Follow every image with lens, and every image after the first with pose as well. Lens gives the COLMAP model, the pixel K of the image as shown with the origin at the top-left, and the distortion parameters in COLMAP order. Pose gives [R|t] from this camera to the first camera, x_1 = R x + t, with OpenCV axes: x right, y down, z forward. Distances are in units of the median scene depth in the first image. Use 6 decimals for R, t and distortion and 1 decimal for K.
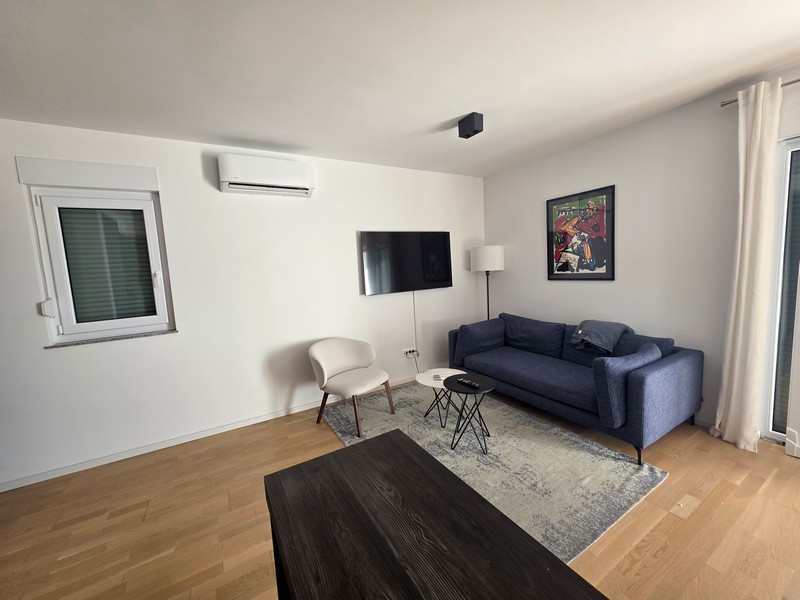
lens RADIAL K [[318.4, 0, 399.9], [0, 318.4, 296.9], [0, 0, 1]] dist [-0.000195, 0.001044]
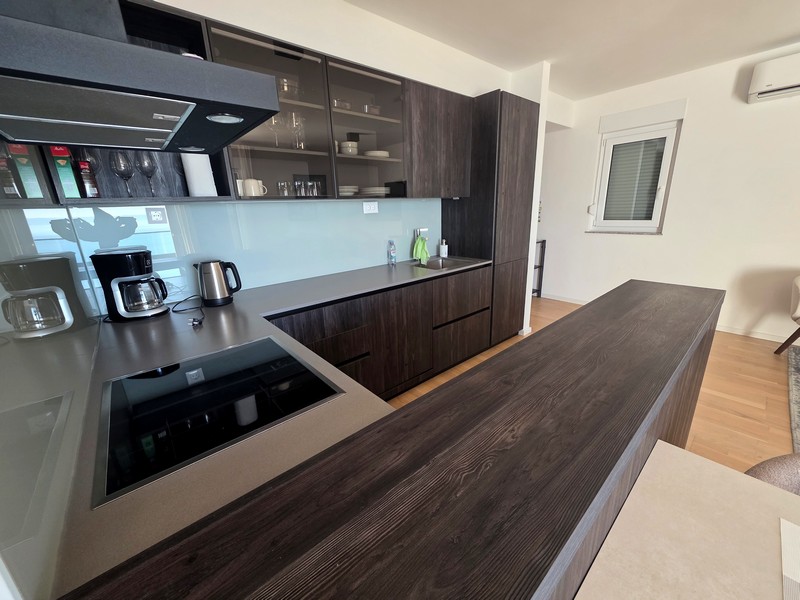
lens RADIAL K [[318.4, 0, 397.4], [0, 318.4, 297.8], [0, 0, 1]] dist [-0.000195, 0.001044]
pose [[0.170652, 0.315783, -0.933359, 0.366131], [-0.067935, 0.948771, 0.308576, 0.021447], [0.982987, 0.010748, 0.183362, -0.269548]]
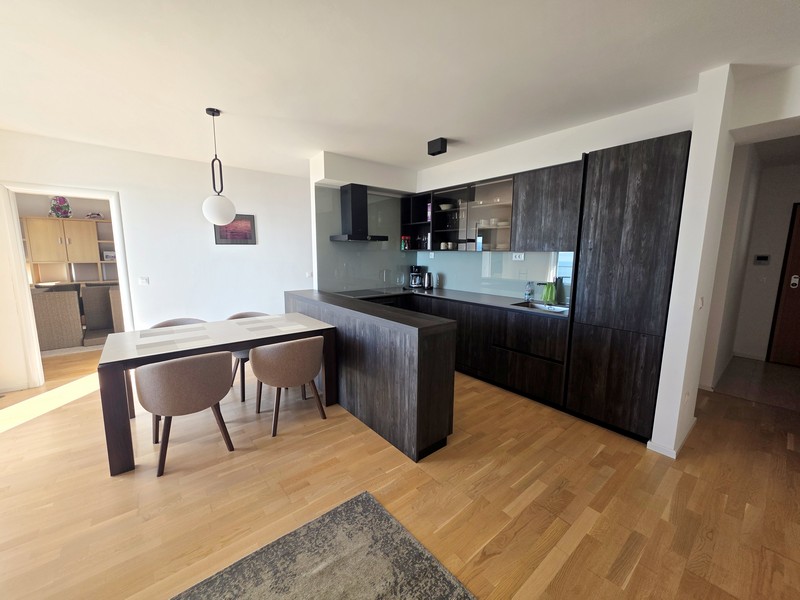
lens RADIAL K [[318.4, 0, 400.1], [0, 318.4, 296.5], [0, 0, 1]] dist [-0.000195, 0.001044]
pose [[-0.987954, 0.068037, -0.138991, 0.120961], [0.032741, 0.969733, 0.241961, -0.096784], [0.151246, 0.234496, -0.960279, 0.913915]]
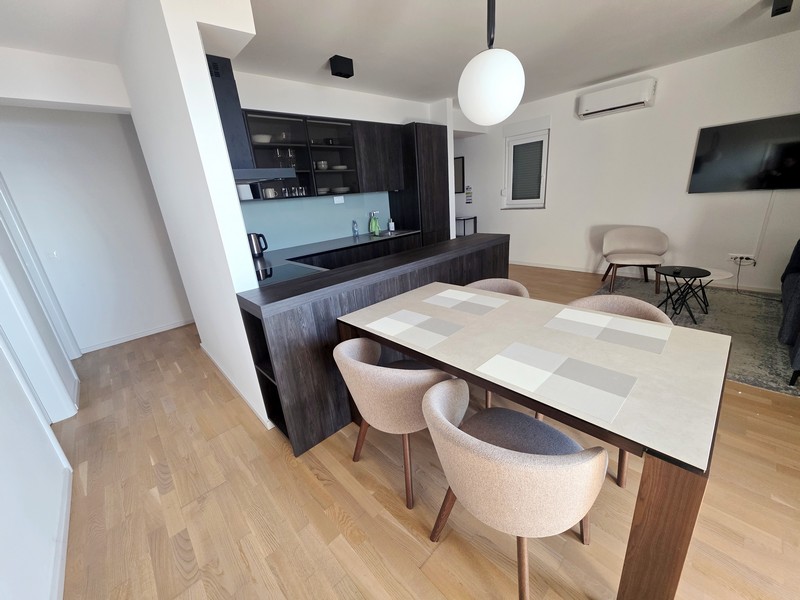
lens RADIAL K [[318.4, 0, 397.9], [0, 318.4, 297.9], [0, 0, 1]] dist [-0.000195, 0.001044]
pose [[0.216824, 0.343173, -0.913904, 0.892633], [-0.025657, 0.937854, 0.346080, -0.021591], [0.975874, -0.051591, 0.212154, -0.251295]]
